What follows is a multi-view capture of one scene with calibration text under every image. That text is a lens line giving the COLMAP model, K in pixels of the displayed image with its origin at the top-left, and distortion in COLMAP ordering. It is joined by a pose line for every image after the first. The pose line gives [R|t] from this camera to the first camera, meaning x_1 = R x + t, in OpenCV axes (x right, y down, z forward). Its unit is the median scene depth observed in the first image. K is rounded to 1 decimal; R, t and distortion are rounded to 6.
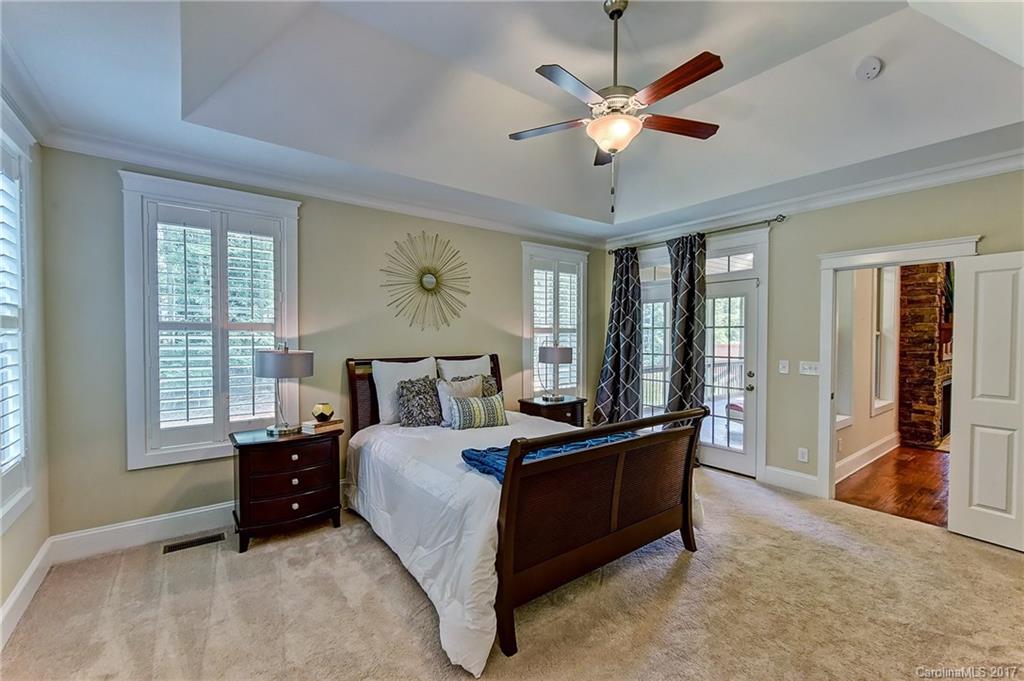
lens RADIAL K [[426.4, 0, 530.8], [0, 426.4, 340.4], [0, 0, 1]] dist [0.000054, -0.000025]
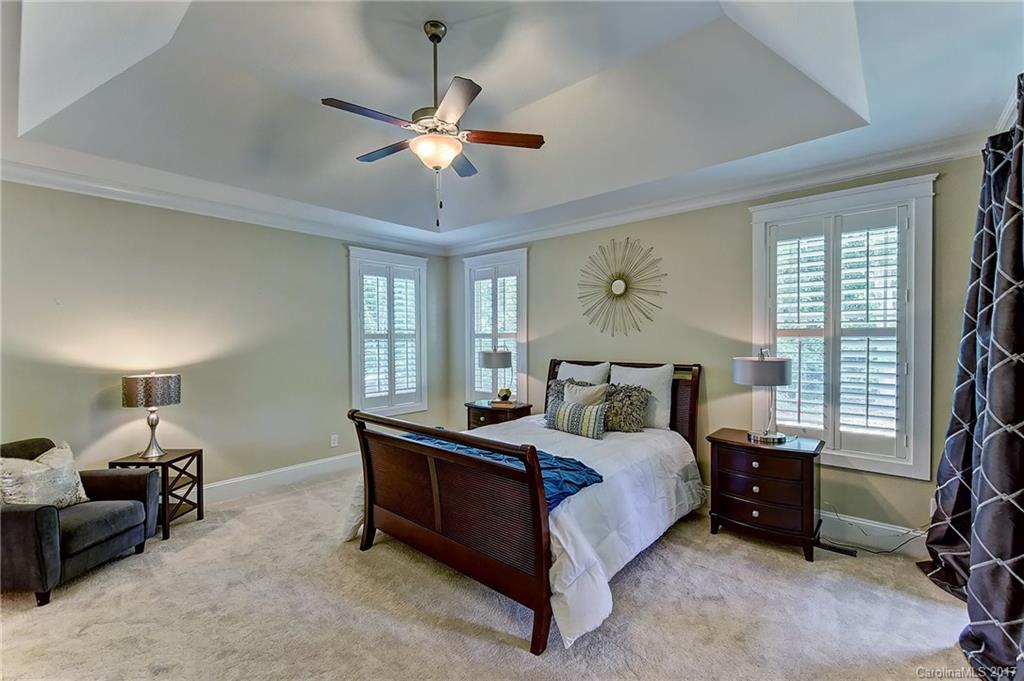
lens RADIAL K [[439.0, 0, 512.0], [0, 439.0, 340.5], [0, 0, 1]] dist [-0.018689, -0.000109]
pose [[0.174725, -0.003071, -0.984612, 0.765867], [-0.010396, 0.999934, -0.004964, -0.004731], [0.984562, 0.011104, 0.174681, 0.597301]]
